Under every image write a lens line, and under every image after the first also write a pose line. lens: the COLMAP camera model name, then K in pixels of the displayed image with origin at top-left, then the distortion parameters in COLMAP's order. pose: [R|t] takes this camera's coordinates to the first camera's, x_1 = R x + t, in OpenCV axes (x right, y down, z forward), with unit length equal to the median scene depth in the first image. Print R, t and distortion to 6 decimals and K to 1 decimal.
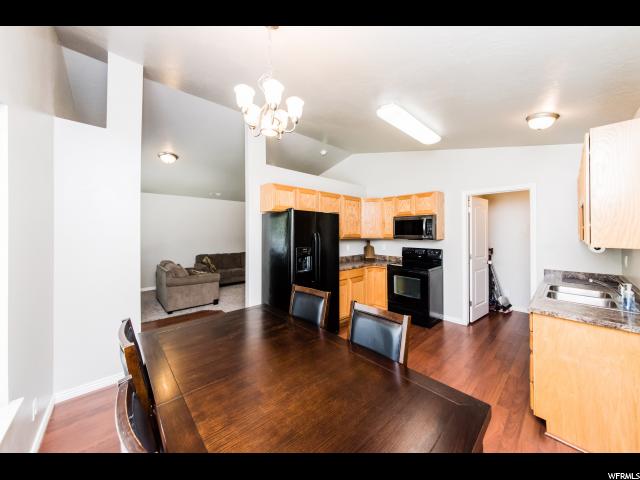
lens RADIAL K [[221.9, 0, 323.1], [0, 221.9, 232.7], [0, 0, 1]] dist [-0.001168, -0.000084]
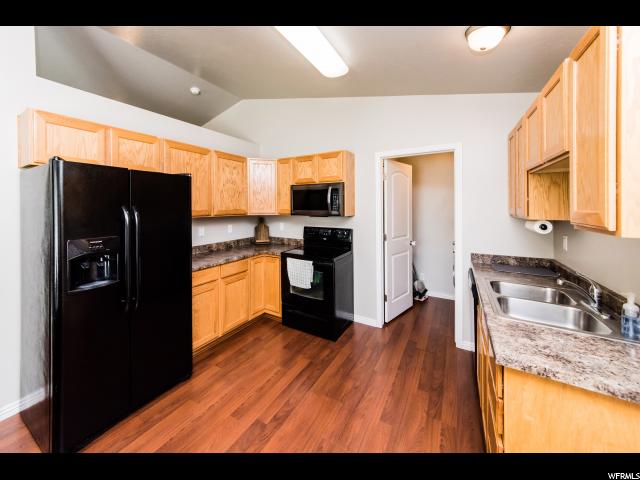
lens RADIAL K [[237.9, 0, 294.3], [0, 237.9, 209.1], [0, 0, 1]] dist [0.000830, 0.000000]
pose [[0.972923, -0.007456, 0.231011, 0.160542], [0.005322, 0.999937, 0.009862, -0.001284], [-0.231070, -0.008366, 0.972901, 0.261825]]
